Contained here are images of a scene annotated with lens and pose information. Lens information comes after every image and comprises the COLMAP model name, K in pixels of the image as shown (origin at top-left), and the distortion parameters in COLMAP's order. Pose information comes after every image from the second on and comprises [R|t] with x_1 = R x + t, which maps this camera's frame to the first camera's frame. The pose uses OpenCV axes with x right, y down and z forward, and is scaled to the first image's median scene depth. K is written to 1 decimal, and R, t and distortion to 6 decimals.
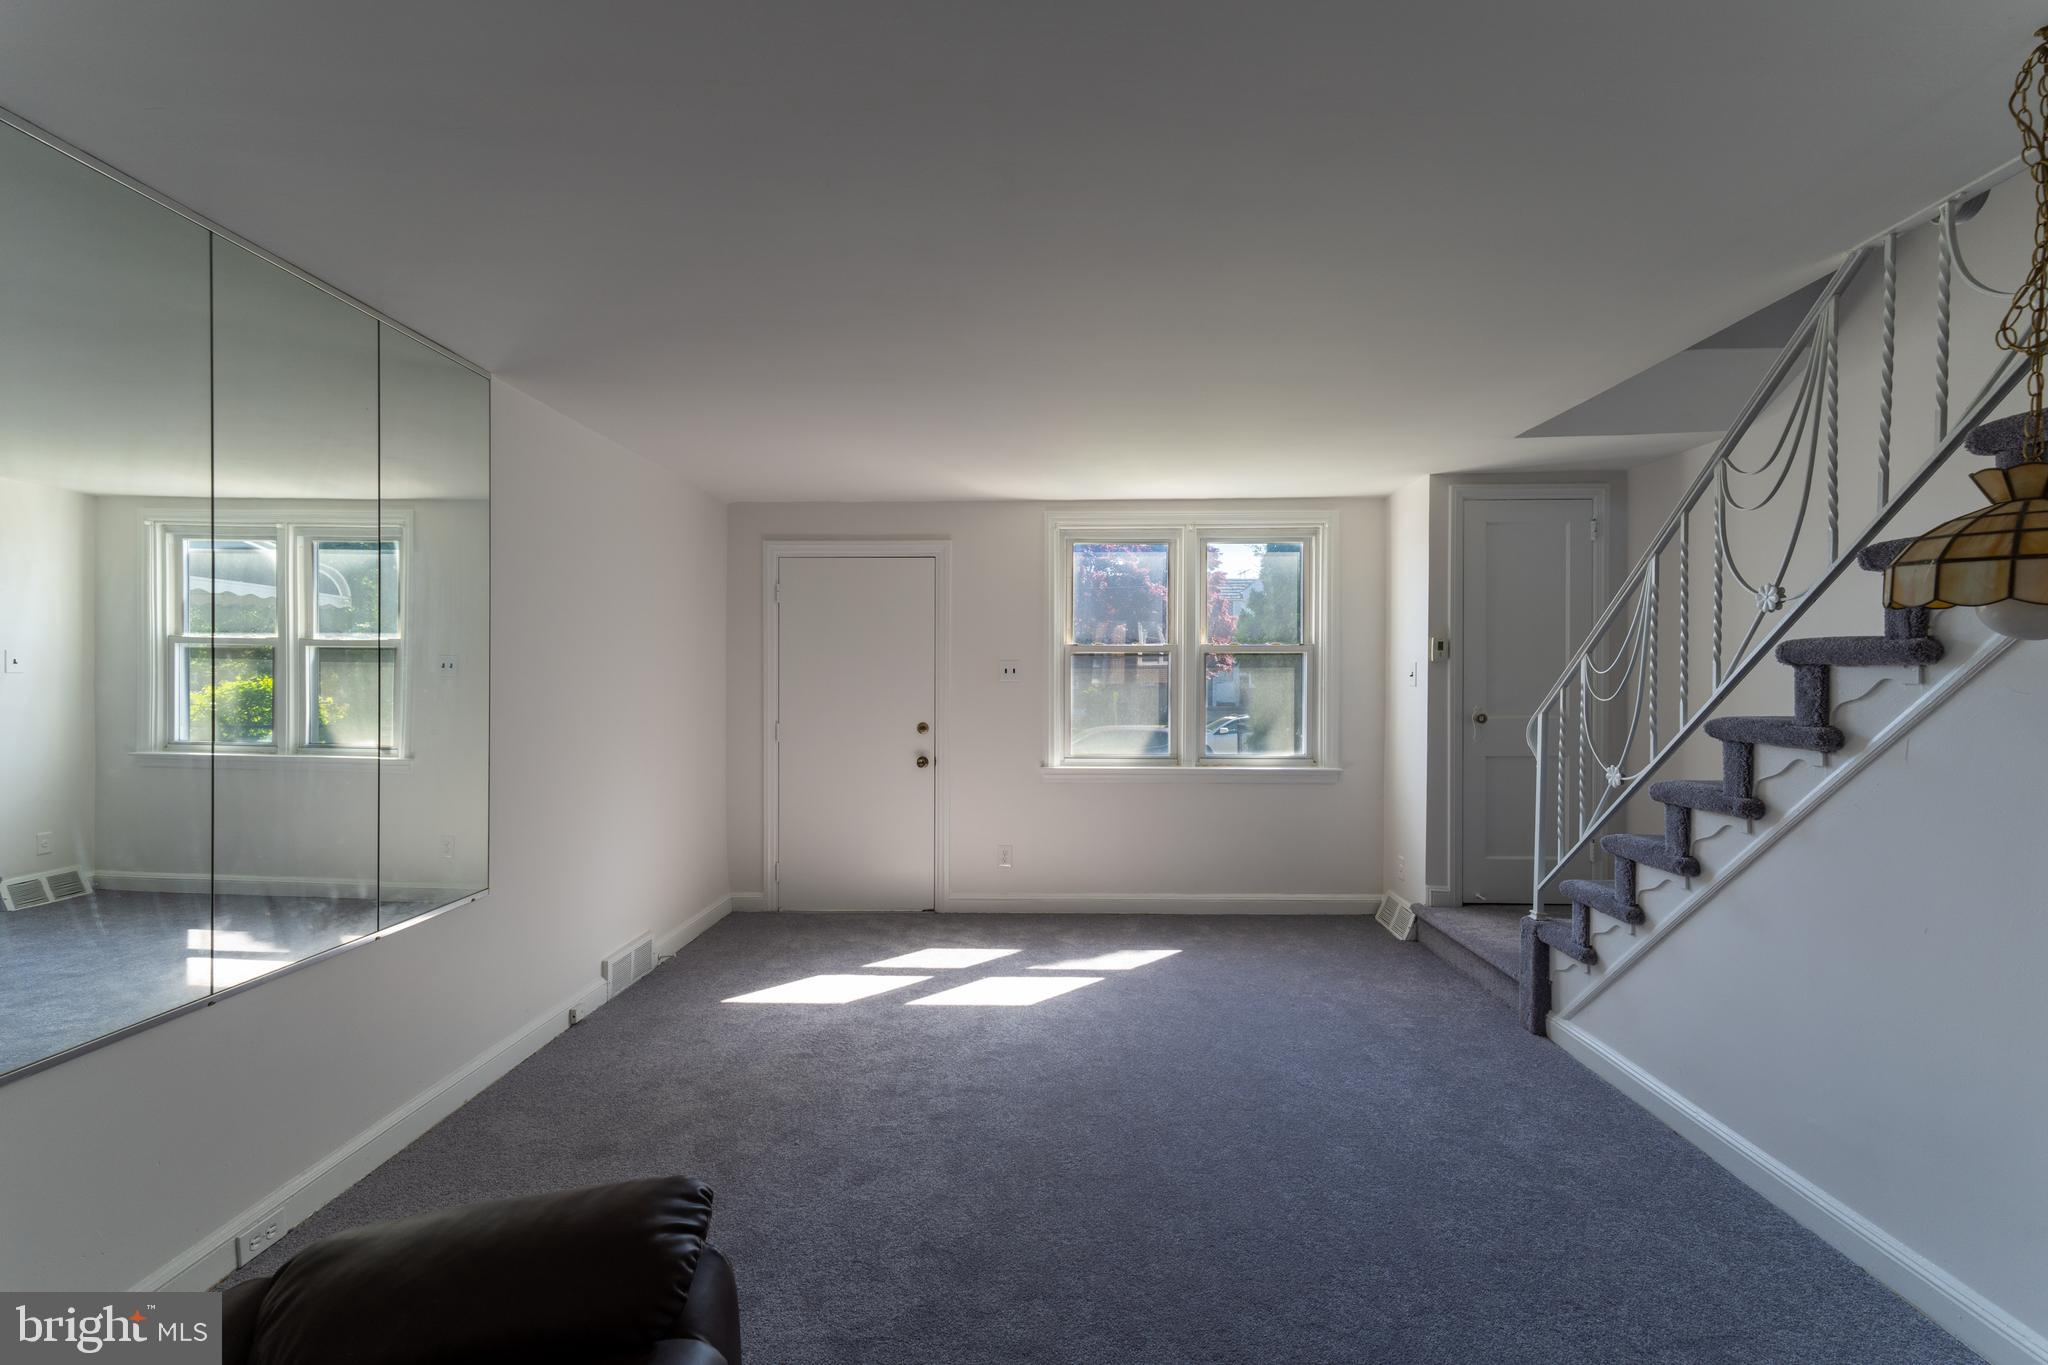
lens RADIAL K [[821.2, 0, 1039.4], [0, 821.2, 675.0], [0, 0, 1]] dist [0.005686, -0.001130]
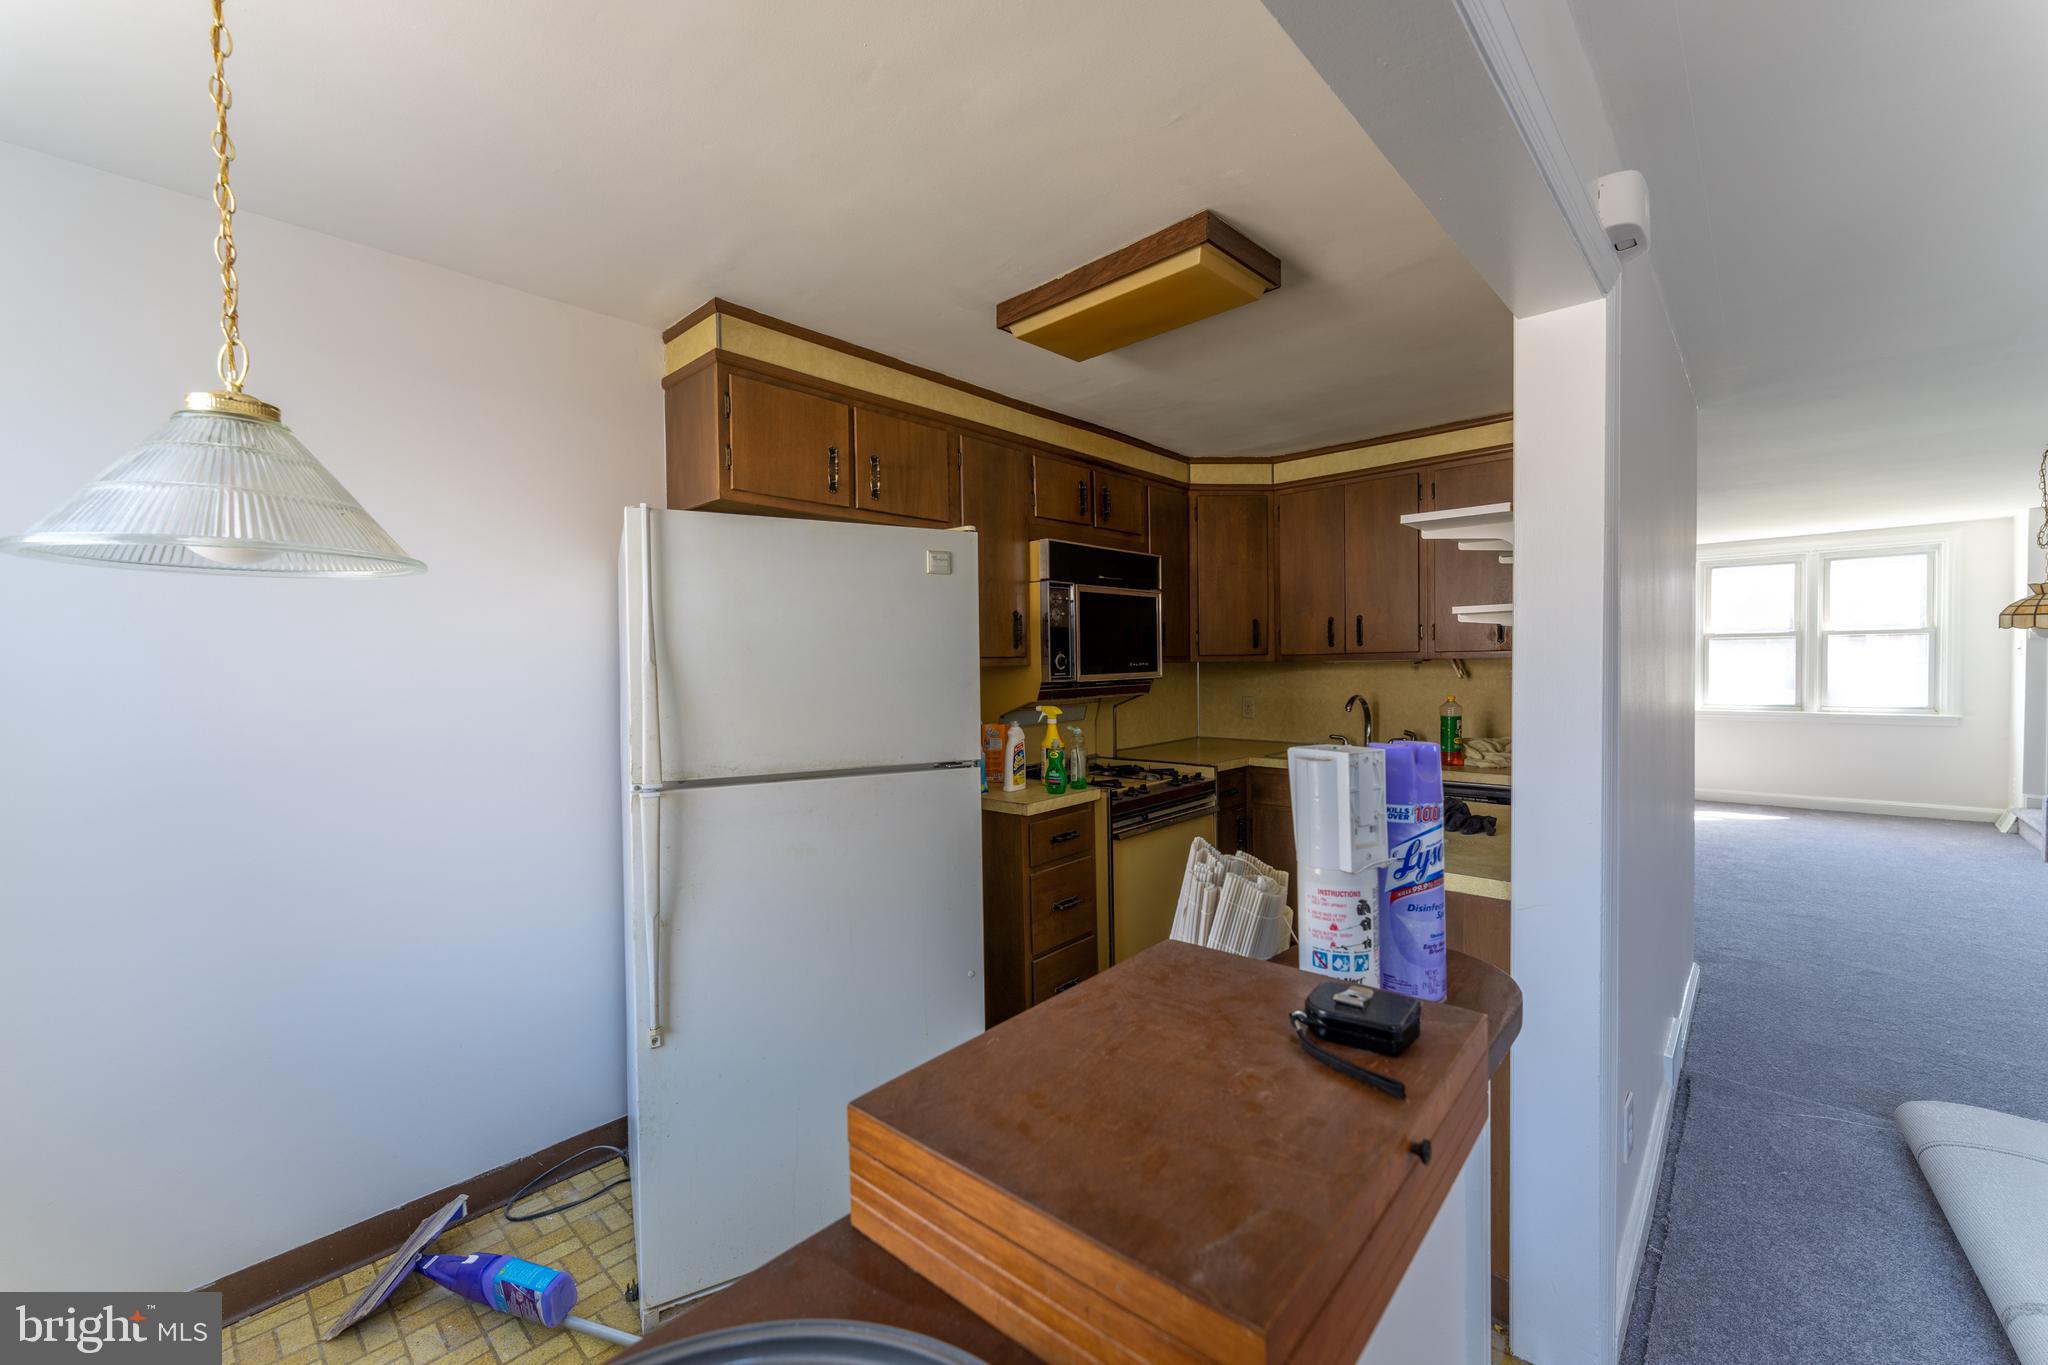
lens RADIAL K [[821.2, 0, 1032.4], [0, 821.2, 677.2], [0, 0, 1]] dist [0.005686, -0.001130]
pose [[0.761131, -0.000461, -0.648598, 0.084585], [0.017213, 0.999662, 0.019489, -0.007249], [0.648370, -0.025998, 0.760881, -1.217101]]
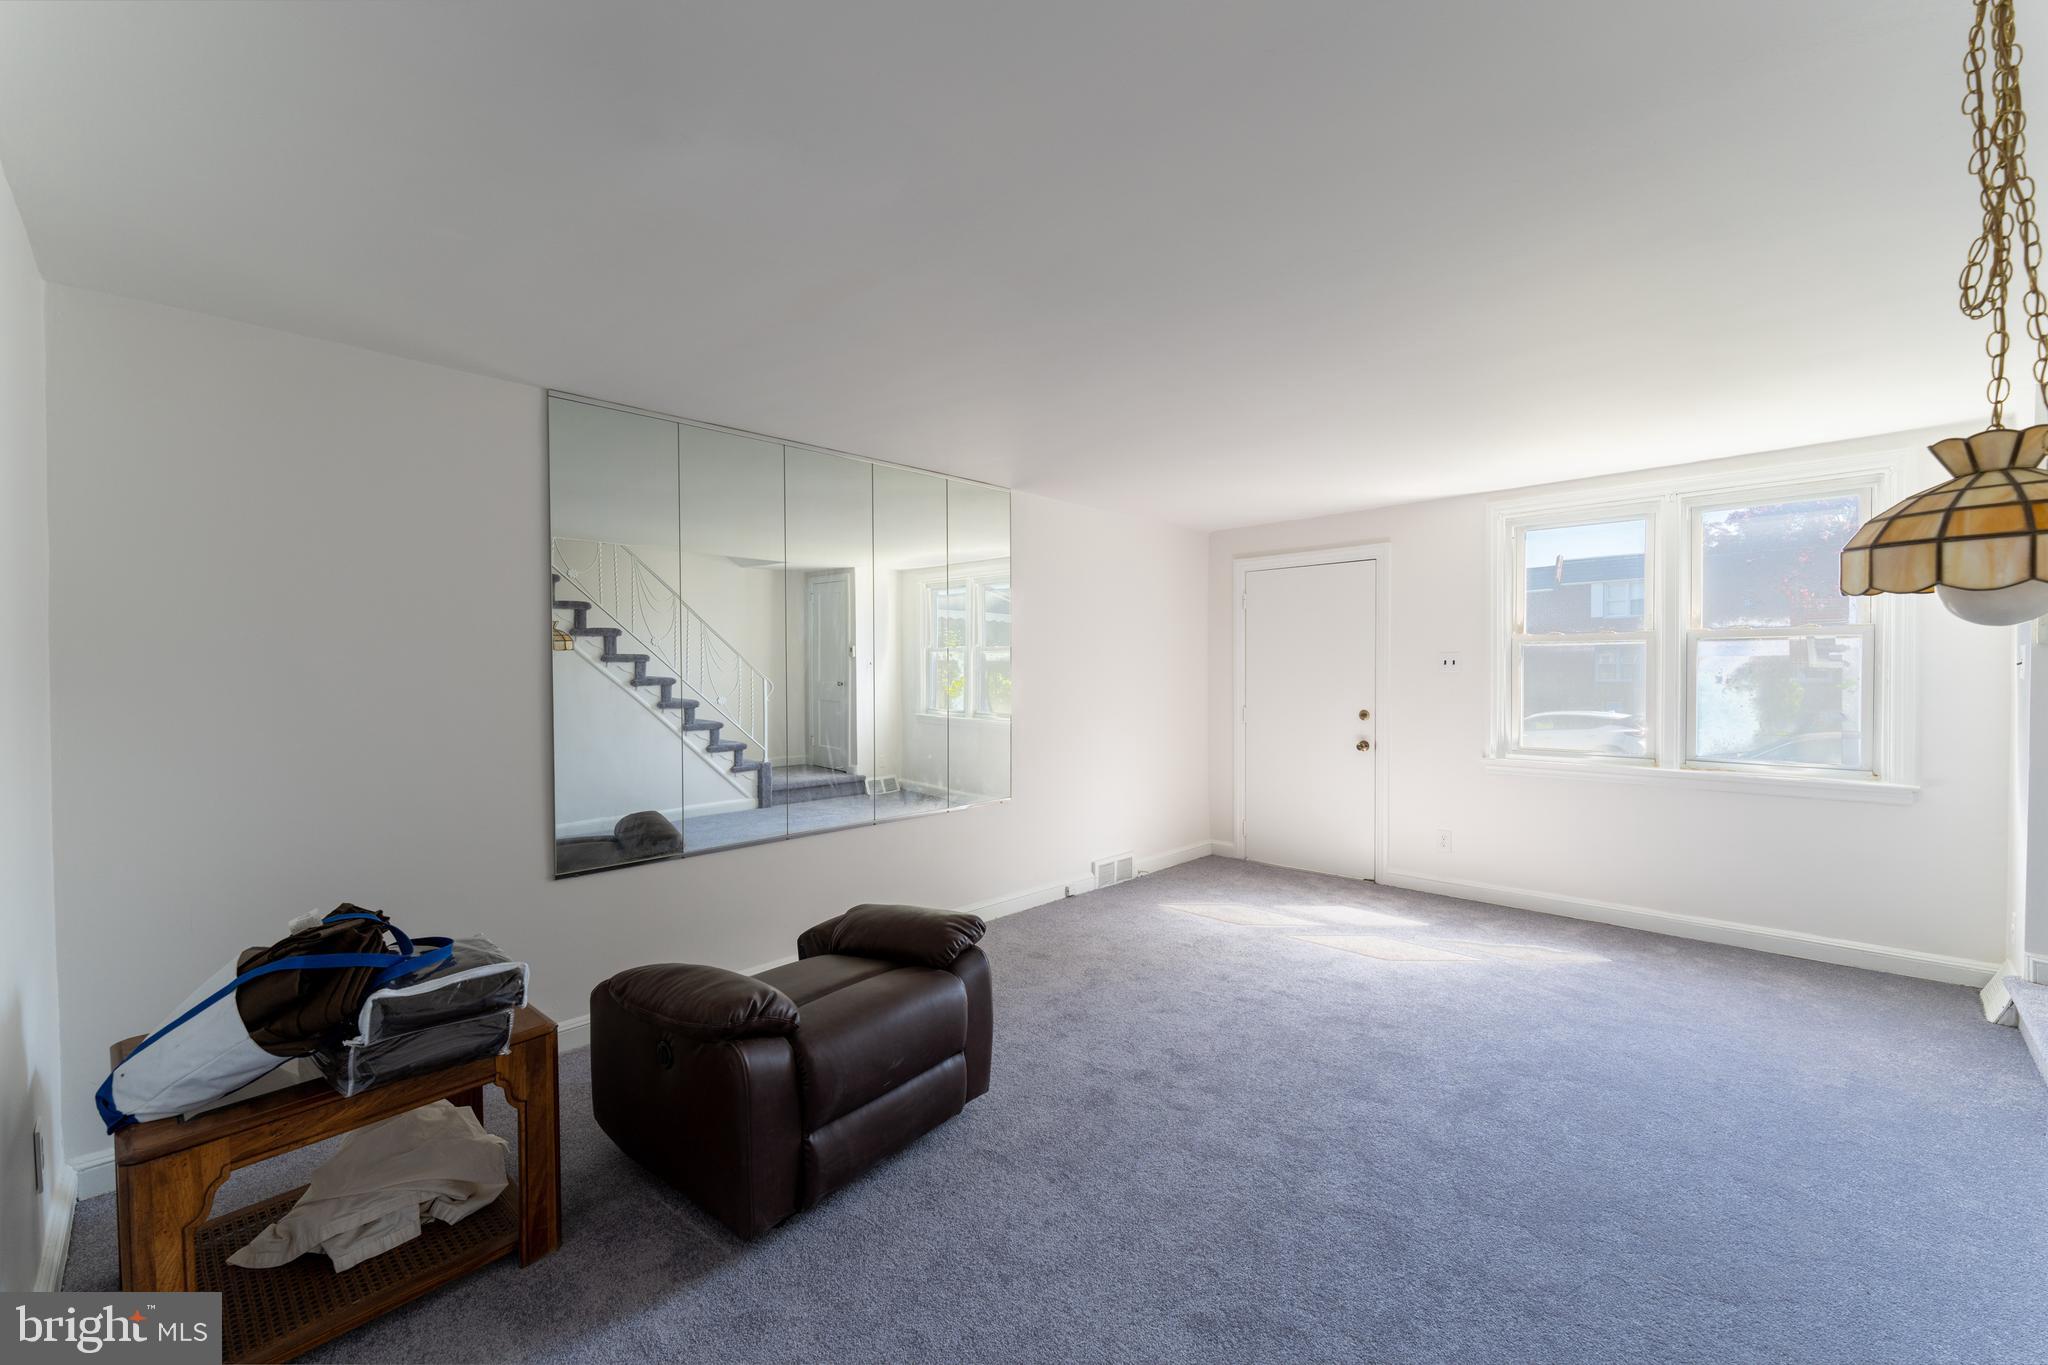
lens RADIAL K [[821.2, 0, 1053.5], [0, 821.2, 673.2], [0, 0, 1]] dist [0.005686, -0.001130]
pose [[0.743301, -0.001906, -0.668954, 0.317026], [0.007721, 0.999954, 0.005731, -0.001198], [0.668912, -0.009425, 0.743281, -0.111954]]
